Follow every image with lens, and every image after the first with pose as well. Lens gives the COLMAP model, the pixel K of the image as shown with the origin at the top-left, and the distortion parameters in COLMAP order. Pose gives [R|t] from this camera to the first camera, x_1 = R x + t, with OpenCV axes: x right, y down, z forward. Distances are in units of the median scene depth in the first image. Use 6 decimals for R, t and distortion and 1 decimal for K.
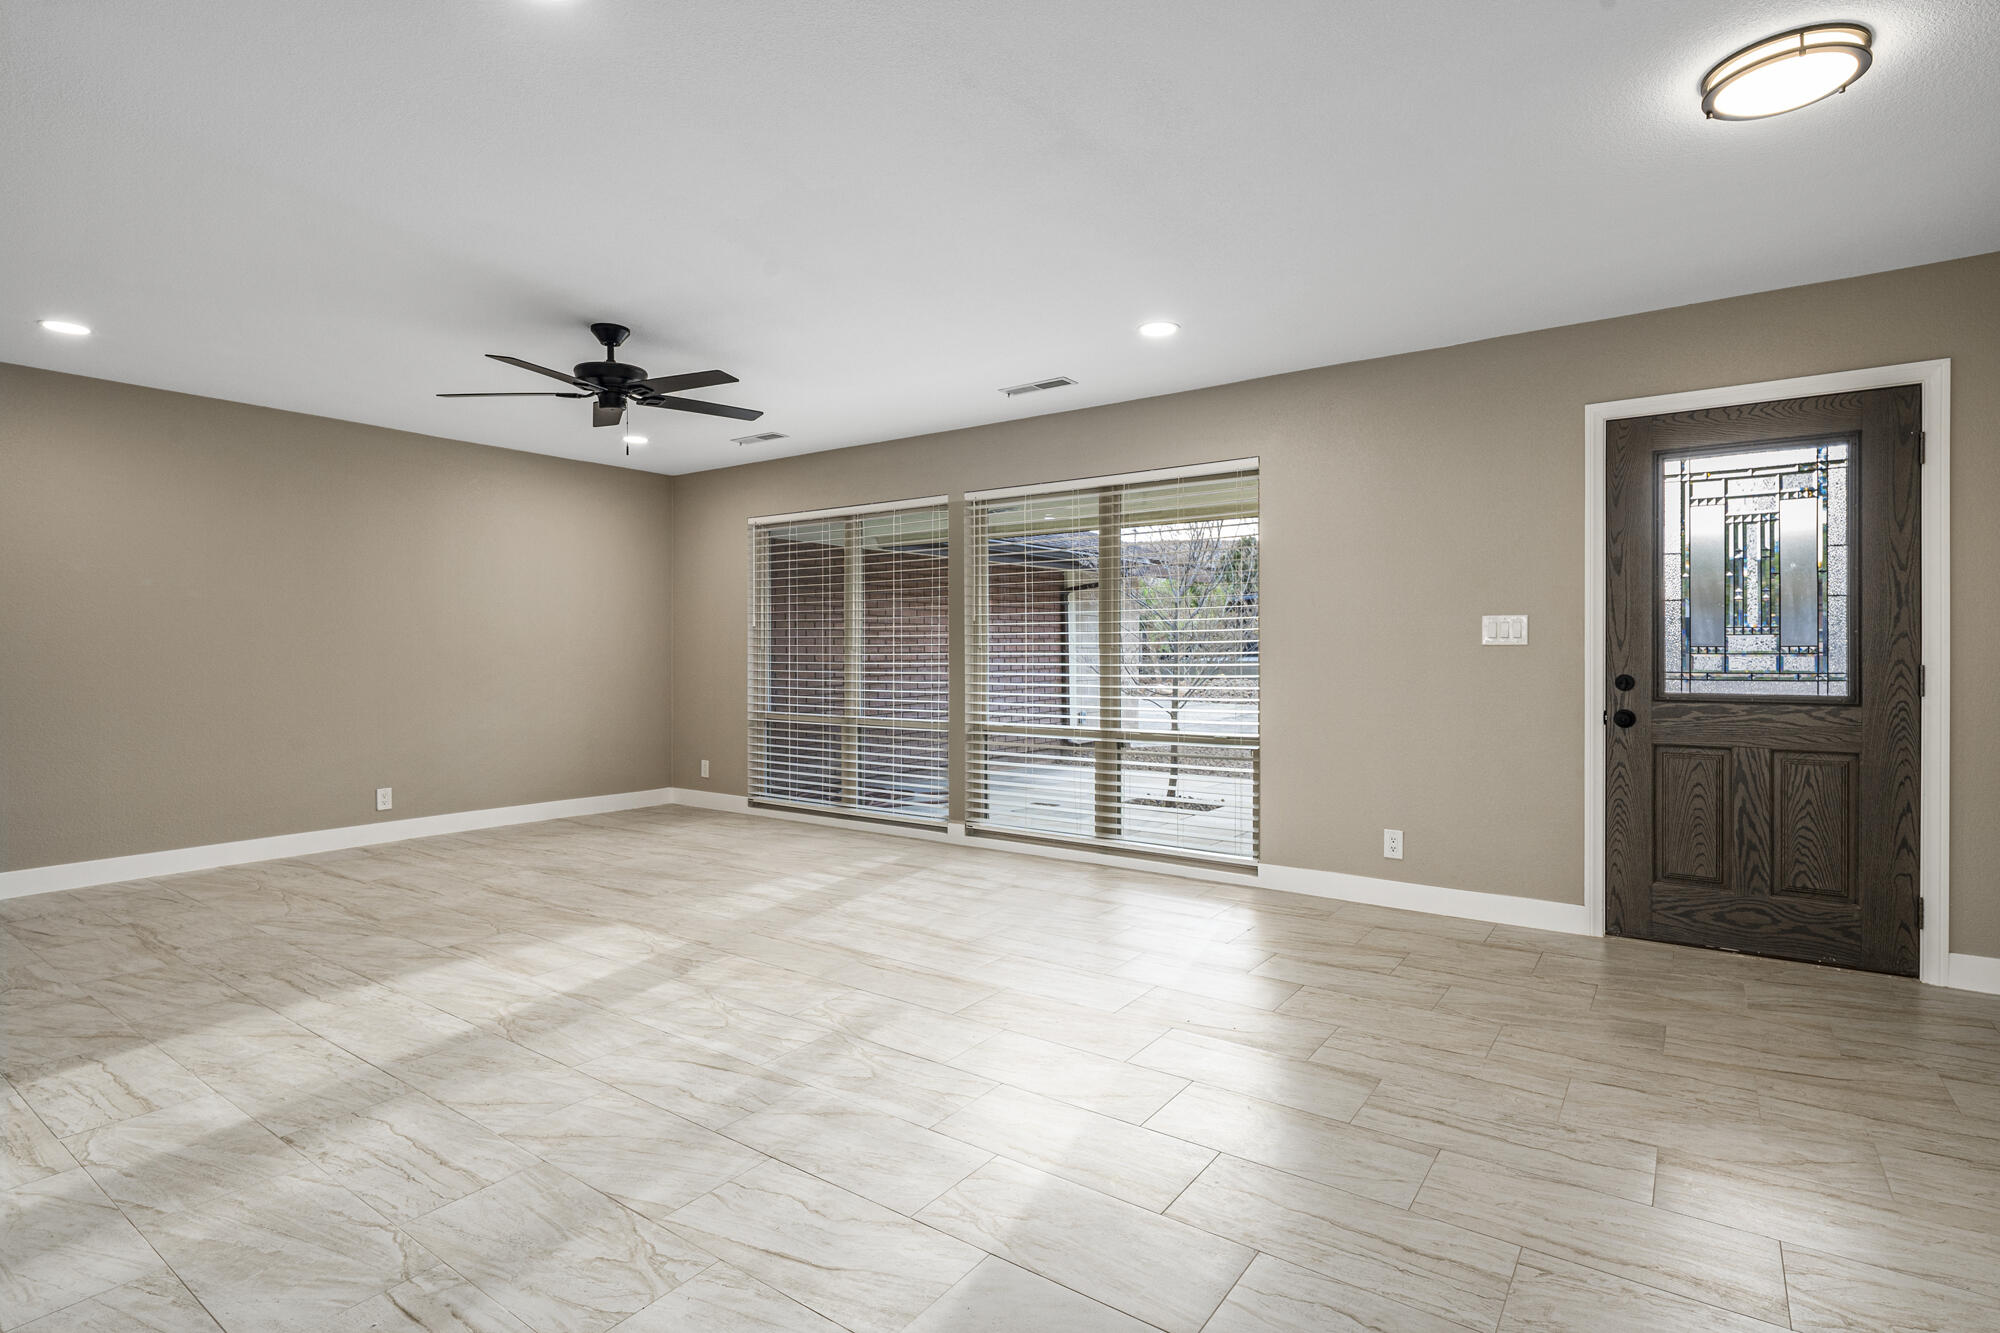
lens RADIAL K [[986.5, 0, 998.5], [0, 986.5, 650.4], [0, 0, 1]] dist [0.003138, -0.002935]
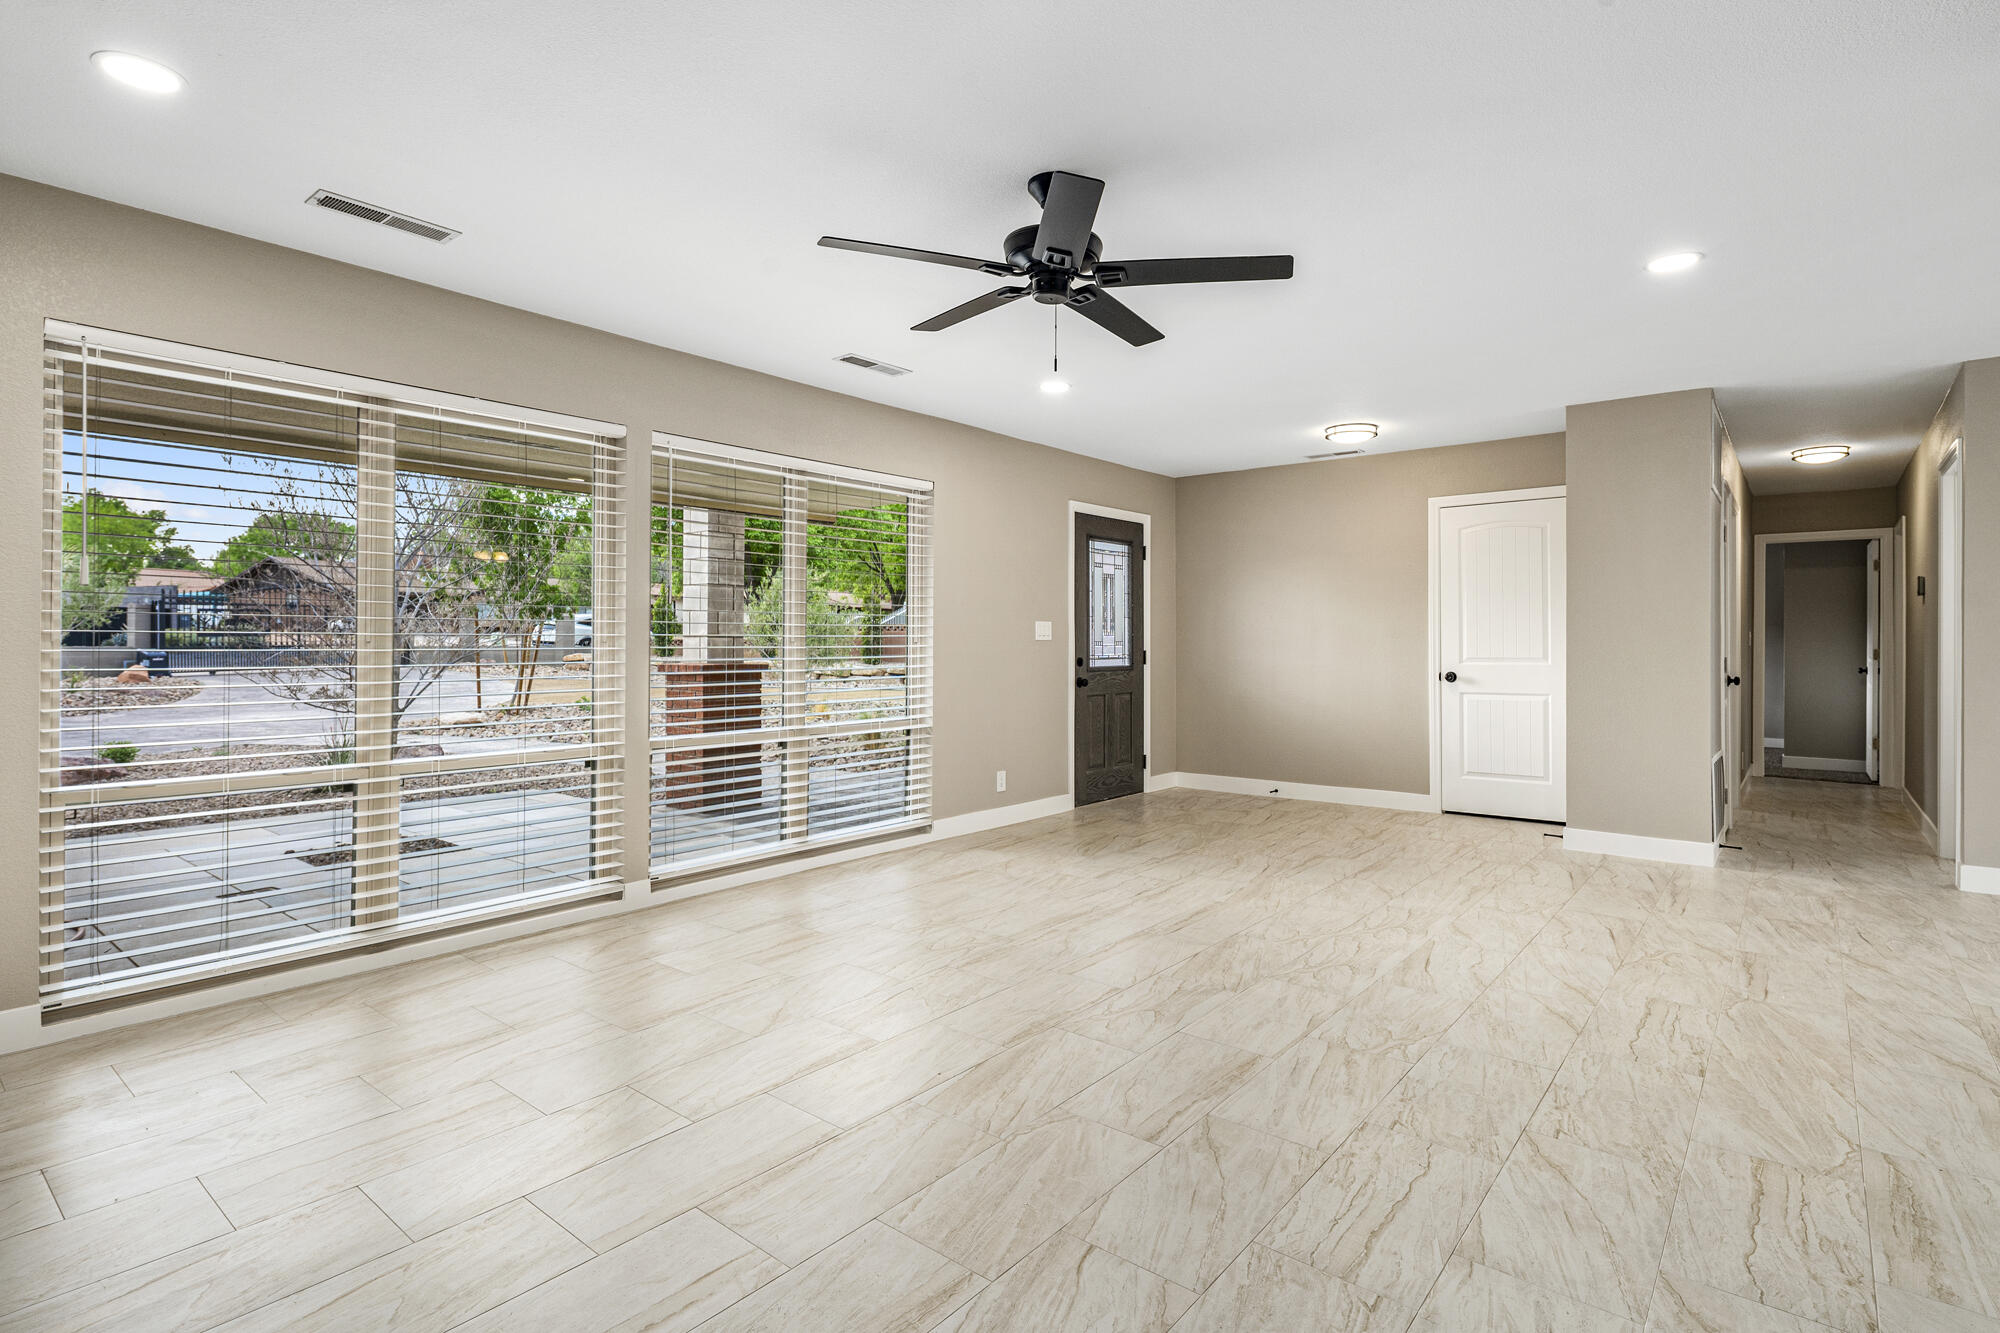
lens RADIAL K [[986.5, 0, 1005.1], [0, 986.5, 647.2], [0, 0, 1]] dist [0.003138, -0.002935]
pose [[0.058275, -0.002852, 0.998297, -1.202910], [-0.000515, 0.999996, 0.002887, 0.001324], [-0.998300, -0.000682, 0.058273, 1.097713]]
